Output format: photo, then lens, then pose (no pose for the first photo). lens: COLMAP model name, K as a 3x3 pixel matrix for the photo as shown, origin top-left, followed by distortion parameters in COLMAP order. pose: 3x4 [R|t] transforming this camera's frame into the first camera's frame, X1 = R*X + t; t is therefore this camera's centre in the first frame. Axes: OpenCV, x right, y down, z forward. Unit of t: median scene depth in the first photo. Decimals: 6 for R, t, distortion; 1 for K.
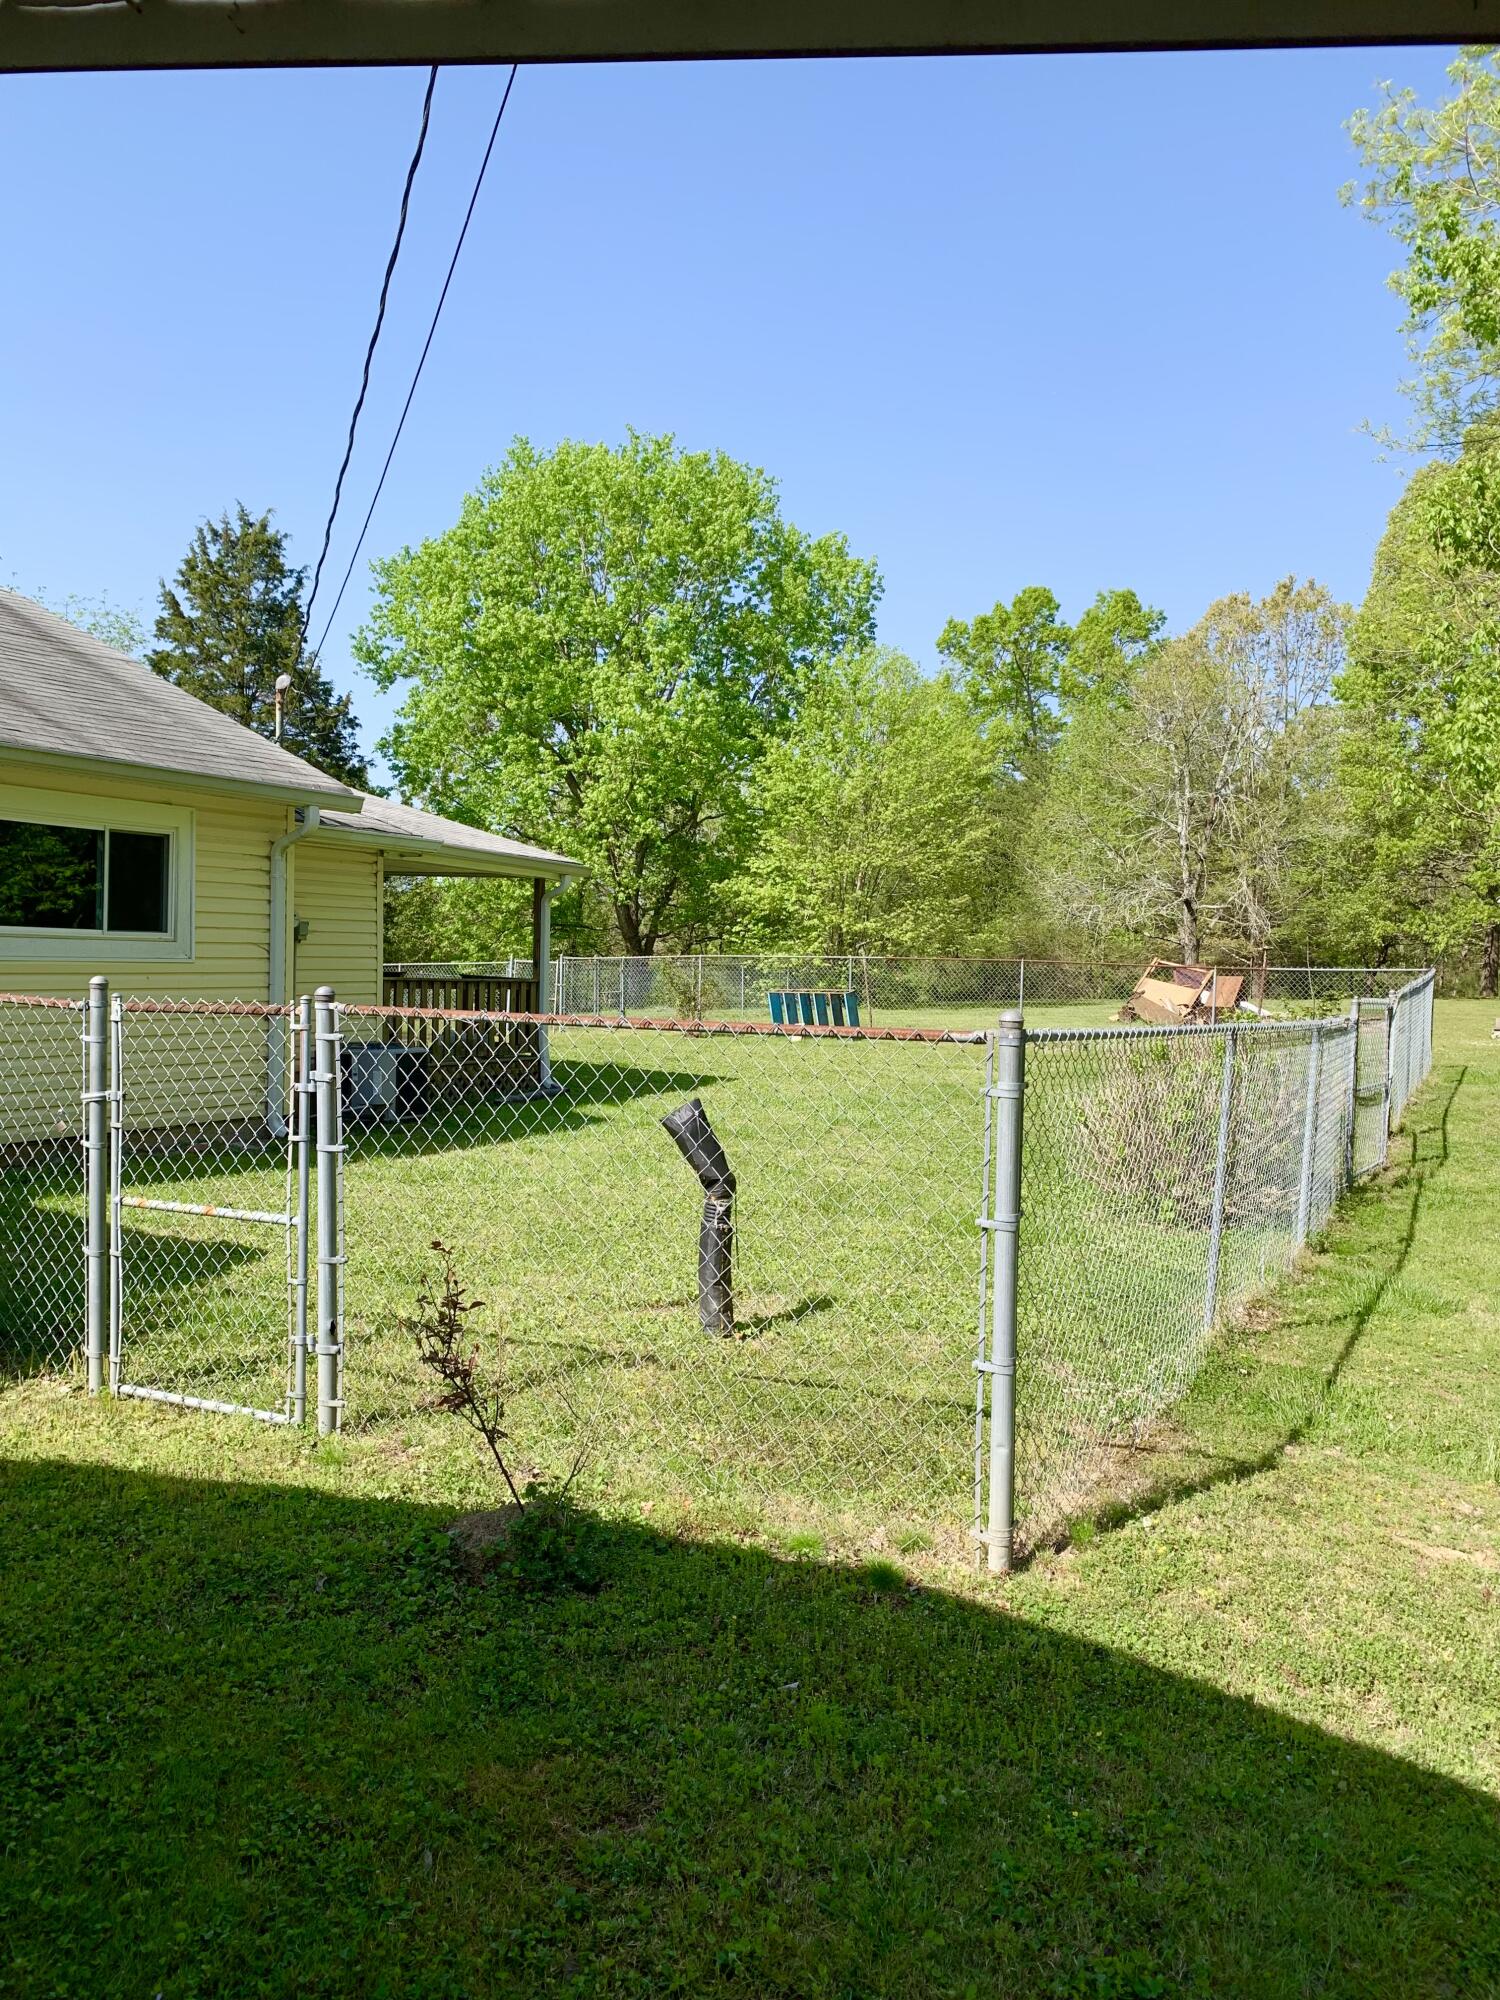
lens RADIAL K [[1545.0, 0, 748.0], [0, 1545.0, 972.8], [0, 0, 1]] dist [0.102009, -0.238547]
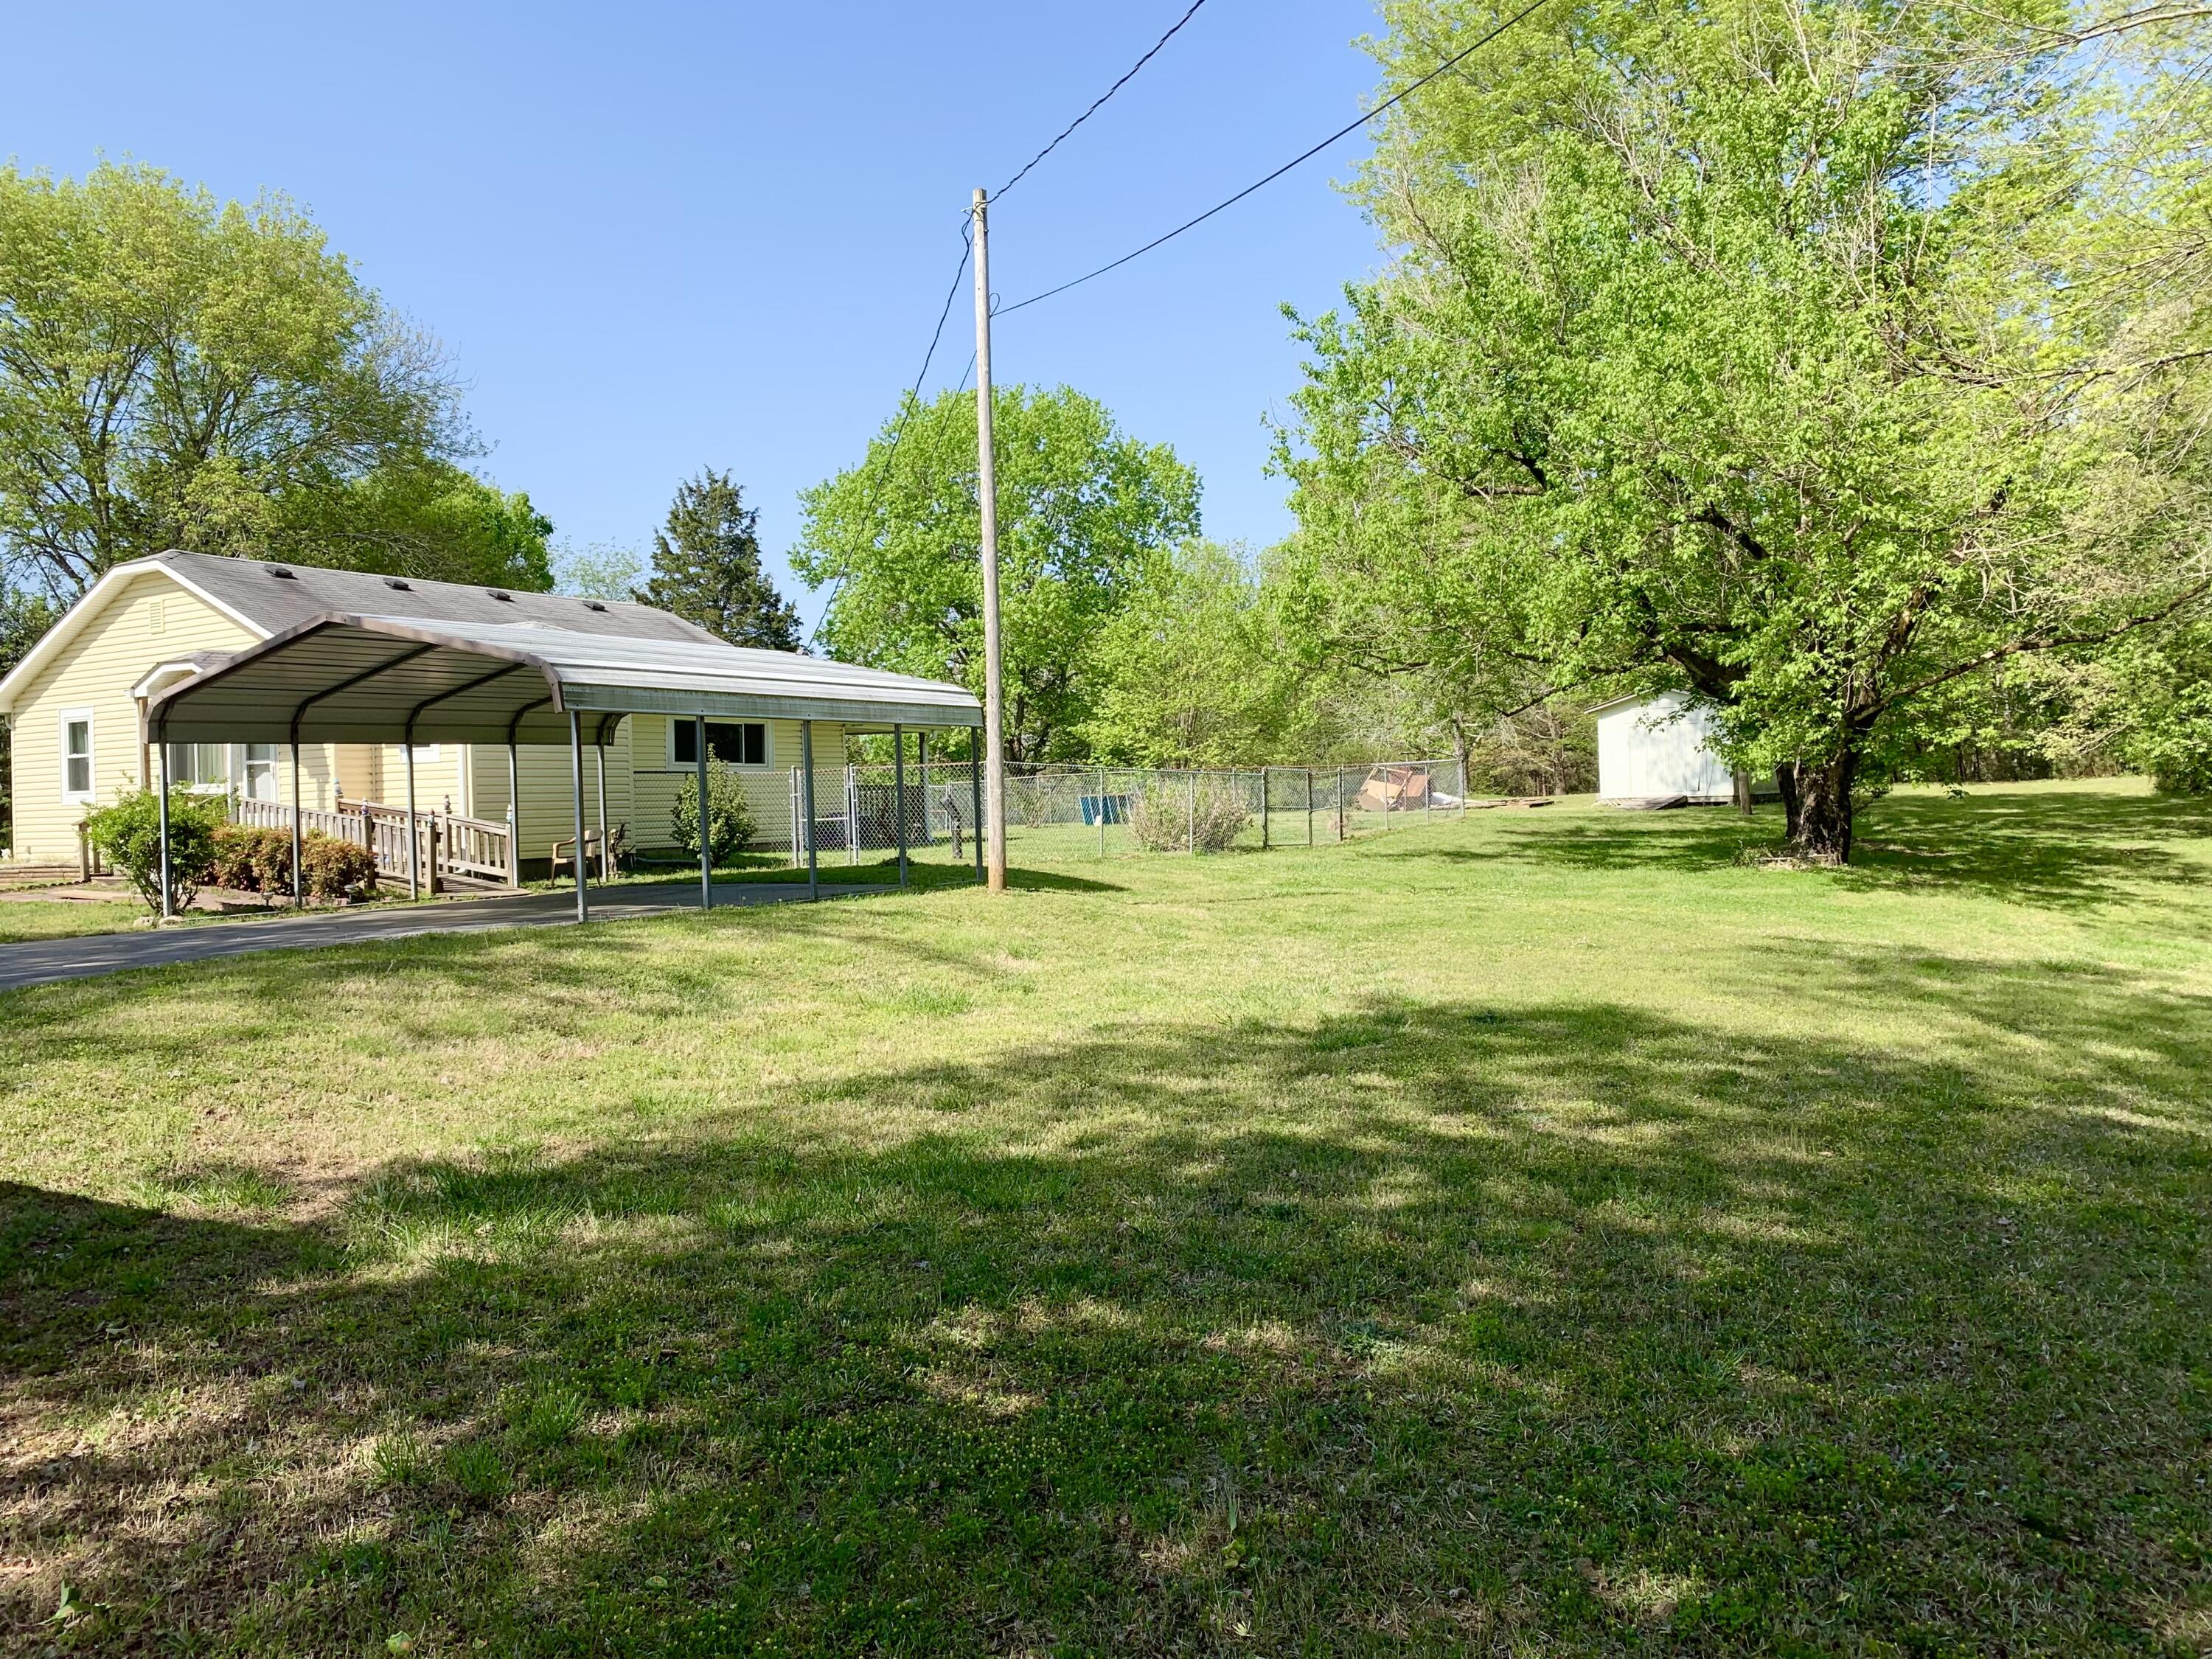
lens RADIAL K [[1708.7, 0, 1107.4], [0, 1708.7, 836.4], [0, 0, 1]] dist [0.102009, -0.238547]
pose [[0.997550, -0.051410, -0.047455, 0.072949], [0.051823, 0.998628, 0.007520, 0.026433], [0.047004, -0.009961, 0.998845, -0.461488]]
